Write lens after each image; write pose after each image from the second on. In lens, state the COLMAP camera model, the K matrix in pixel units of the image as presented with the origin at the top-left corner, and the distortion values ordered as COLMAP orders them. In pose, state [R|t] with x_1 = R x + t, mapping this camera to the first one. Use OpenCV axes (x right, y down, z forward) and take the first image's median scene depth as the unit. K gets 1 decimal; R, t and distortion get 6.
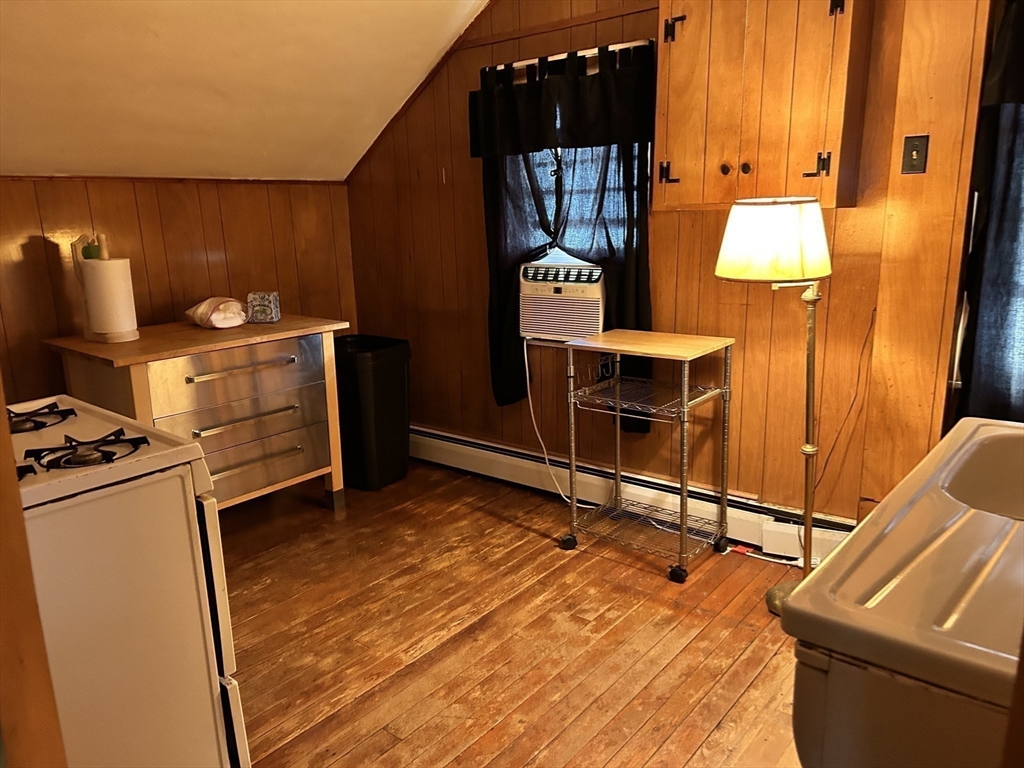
lens RADIAL K [[770.9, 0, 511.0], [0, 770.9, 384.0], [0, 0, 1]] dist [0.032699, -0.021998]
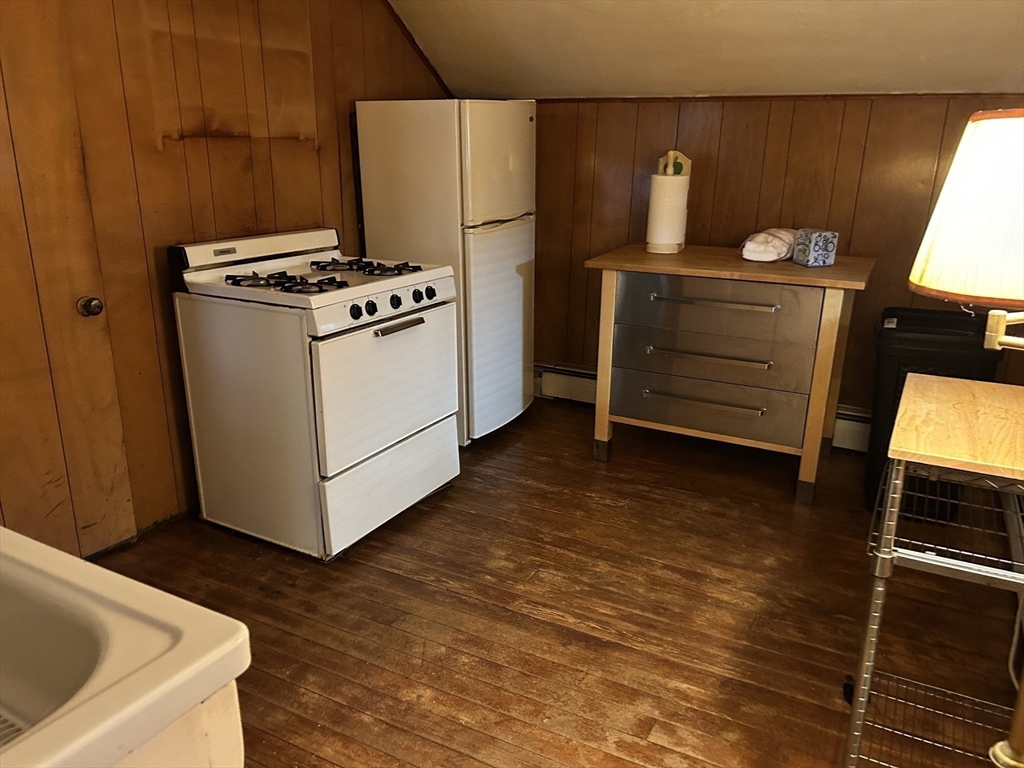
lens RADIAL K [[770.9, 0, 510.7], [0, 770.9, 390.4], [0, 0, 1]] dist [0.032699, -0.021998]
pose [[0.184139, 0.319406, -0.929555, 0.575034], [-0.235191, 0.932572, 0.273852, -0.132892], [0.954347, 0.168197, 0.246844, 0.610940]]
